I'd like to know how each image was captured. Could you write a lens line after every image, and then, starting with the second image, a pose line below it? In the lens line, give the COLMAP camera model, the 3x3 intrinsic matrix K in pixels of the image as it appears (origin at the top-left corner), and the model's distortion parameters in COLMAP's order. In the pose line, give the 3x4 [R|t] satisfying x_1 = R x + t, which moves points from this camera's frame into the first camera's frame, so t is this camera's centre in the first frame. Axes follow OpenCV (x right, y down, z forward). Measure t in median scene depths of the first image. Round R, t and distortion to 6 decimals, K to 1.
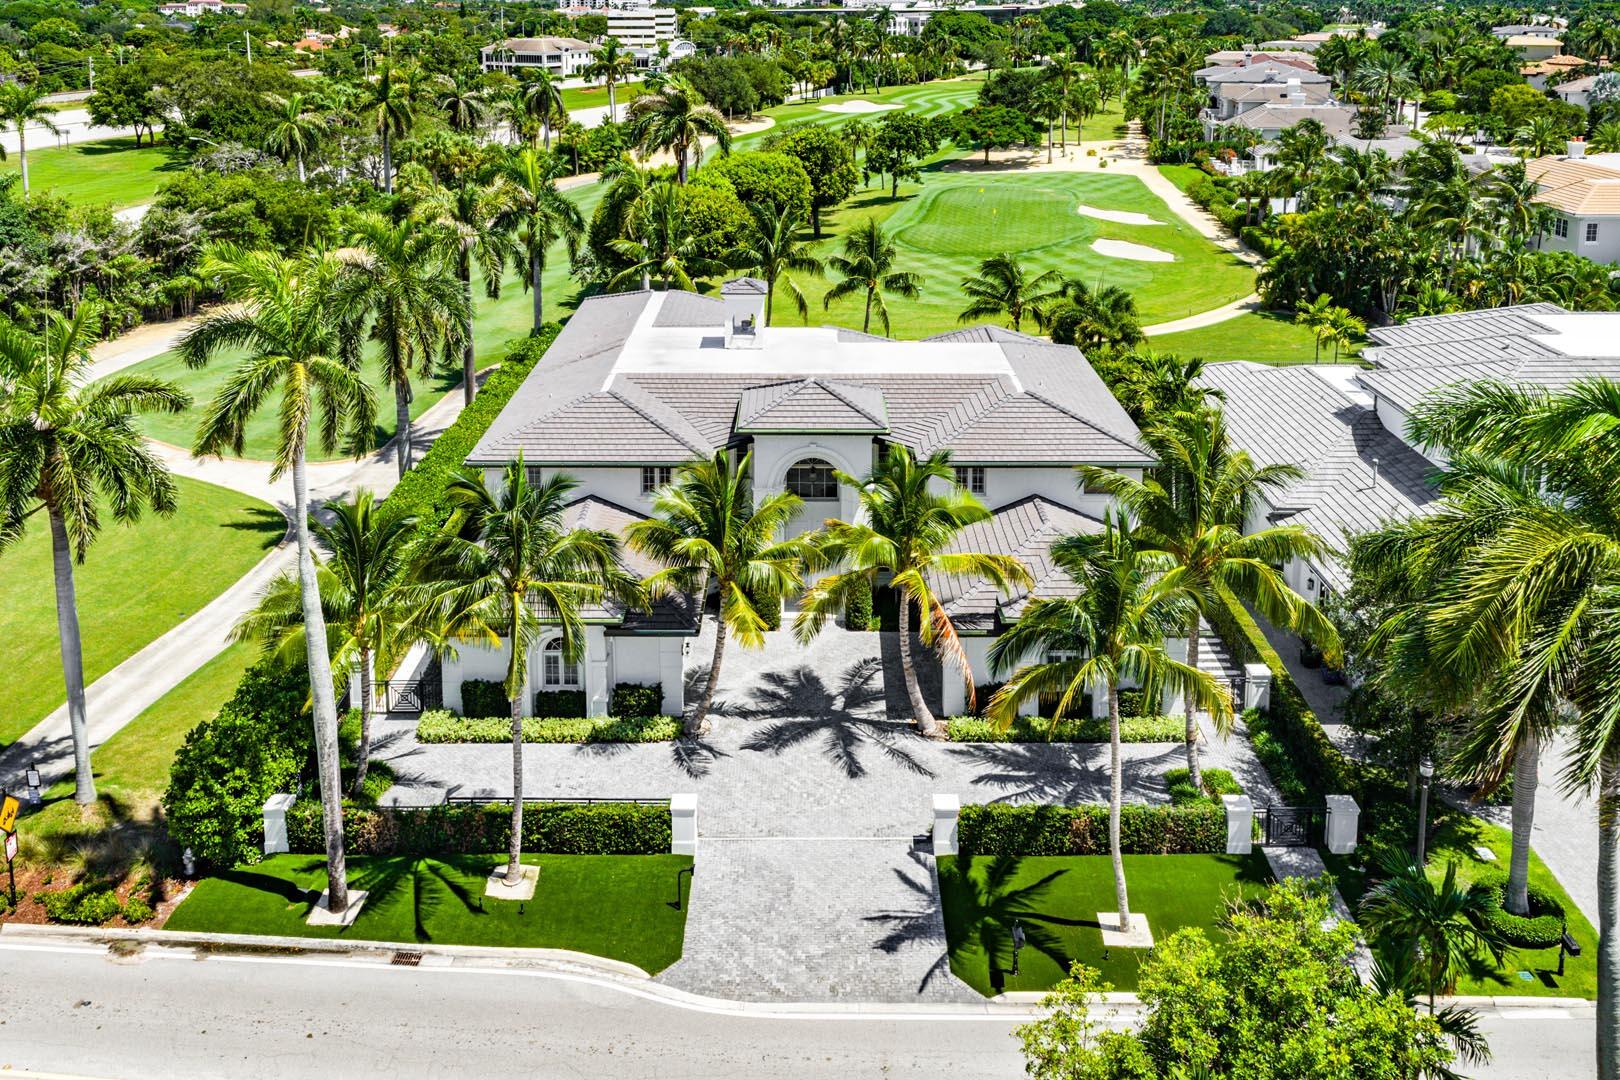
lens RADIAL K [[1374.5, 0, 807.2], [0, 1374.5, 305.0], [0, 0, 1]] dist [0.013565, -0.002299]
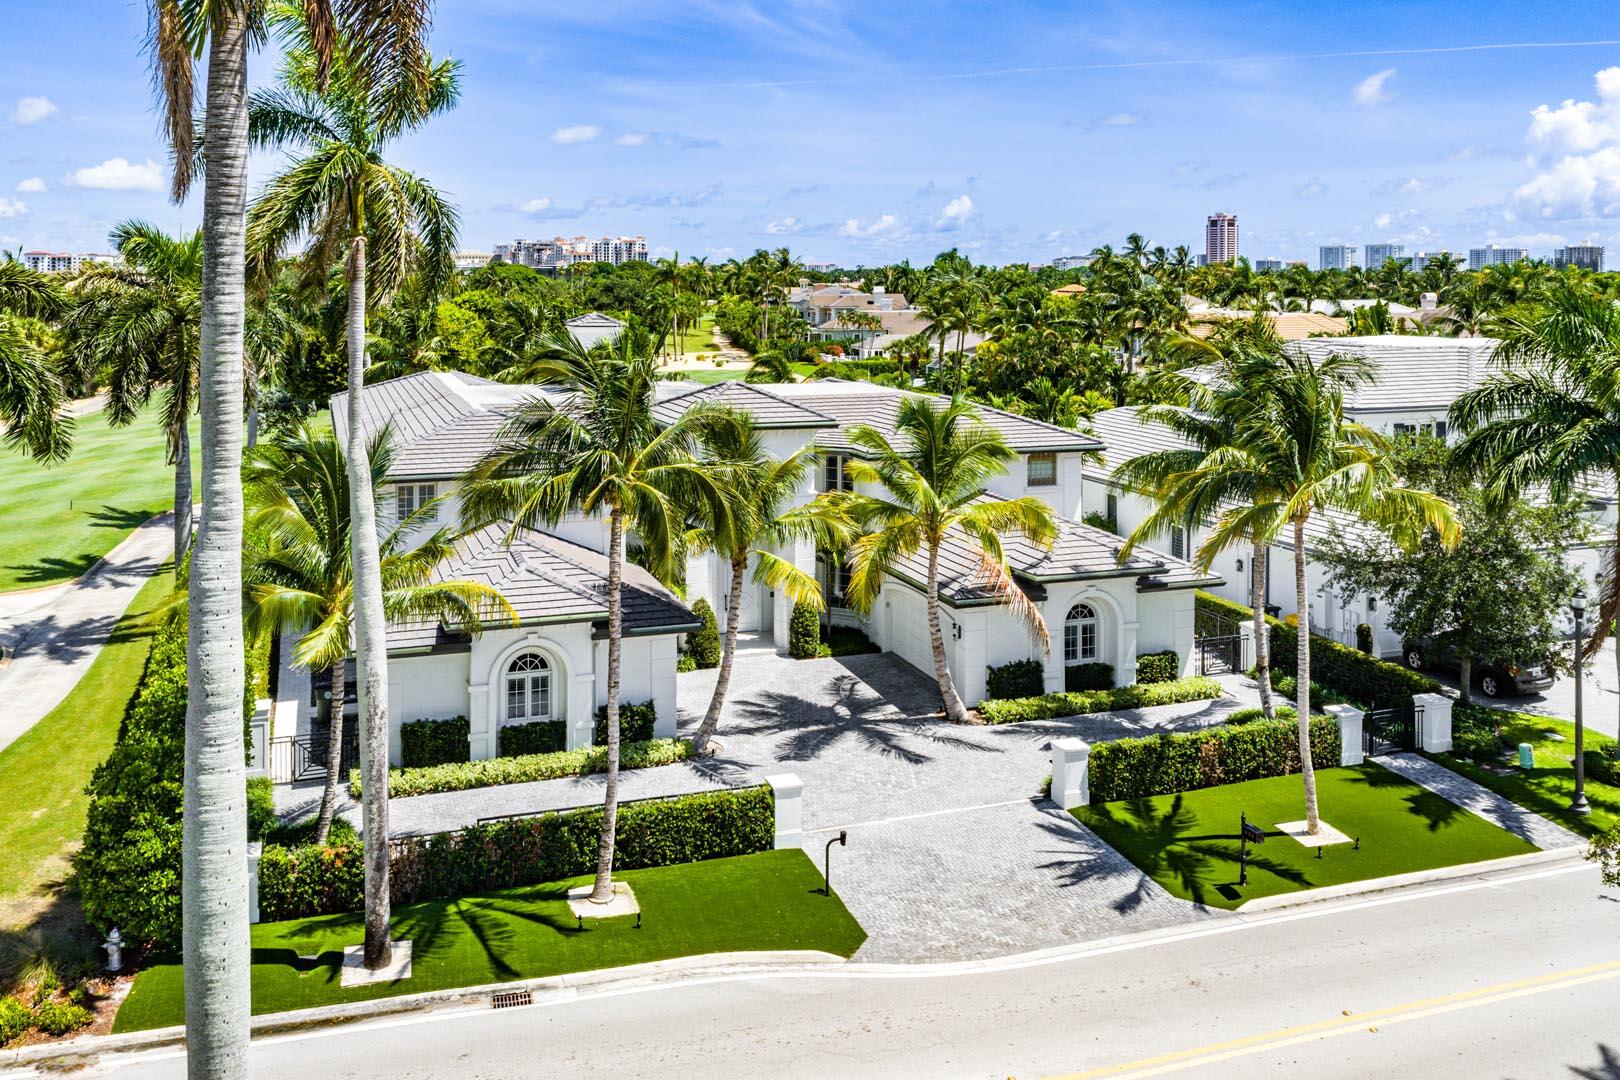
lens RADIAL K [[1374.5, 0, 807.2], [0, 1374.5, 305.0], [0, 0, 1]] dist [0.013565, -0.002299]
pose [[0.942525, -0.004149, 0.334109, -0.348174], [0.067684, 0.981564, -0.178748, 0.232874], [-0.327208, 0.191088, 0.925430, 0.193067]]
